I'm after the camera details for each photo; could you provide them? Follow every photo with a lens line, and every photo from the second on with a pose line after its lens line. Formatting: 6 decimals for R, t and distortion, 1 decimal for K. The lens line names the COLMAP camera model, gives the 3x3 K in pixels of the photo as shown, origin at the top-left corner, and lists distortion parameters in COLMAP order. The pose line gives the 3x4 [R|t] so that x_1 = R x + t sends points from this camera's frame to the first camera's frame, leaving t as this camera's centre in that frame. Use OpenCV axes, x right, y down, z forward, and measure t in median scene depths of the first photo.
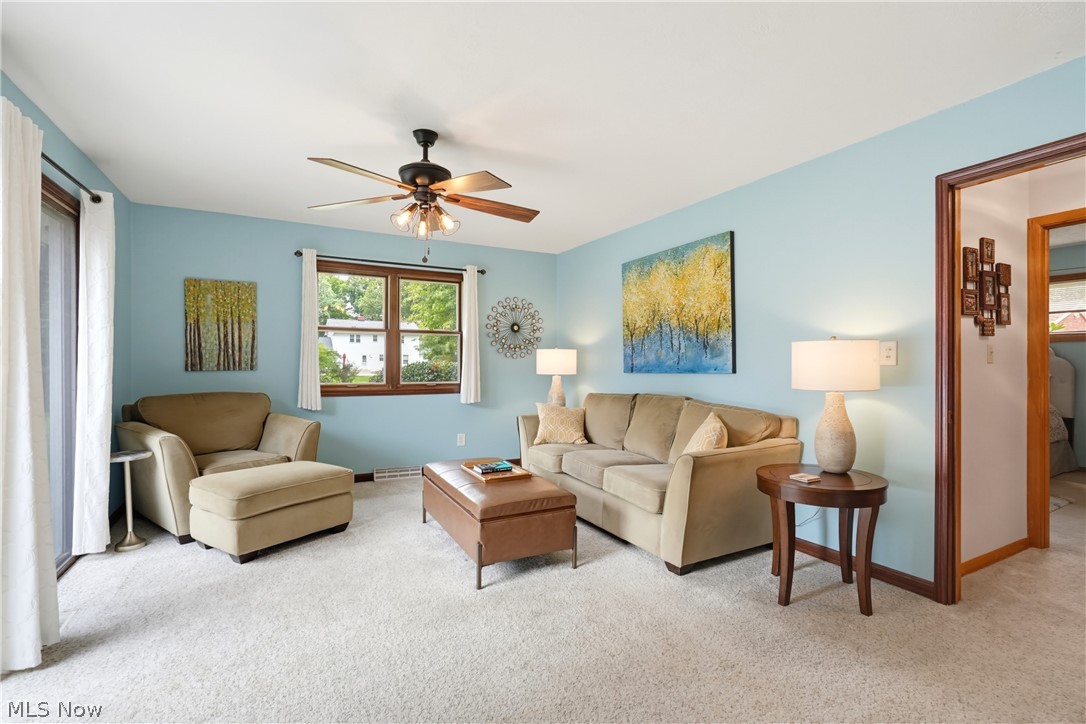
lens RADIAL K [[498.7, 0, 541.4], [0, 498.7, 361.8], [0, 0, 1]] dist [-0.002444, 0.002919]
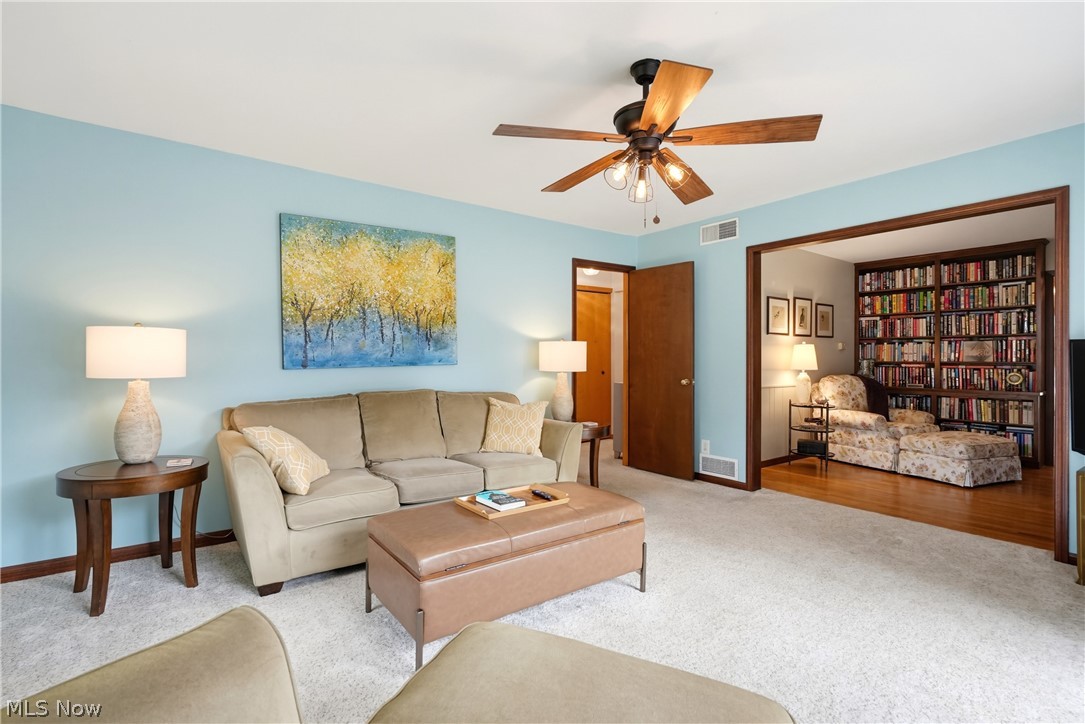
lens RADIAL K [[498.3, 0, 539.5], [0, 498.3, 358.9], [0, 0, 1]] dist [-0.002444, 0.002919]
pose [[-0.140132, -0.004575, 0.990122, -0.659084], [0.000621, 0.999989, 0.004708, 0.005036], [-0.990133, 0.001274, -0.140128, 0.844231]]
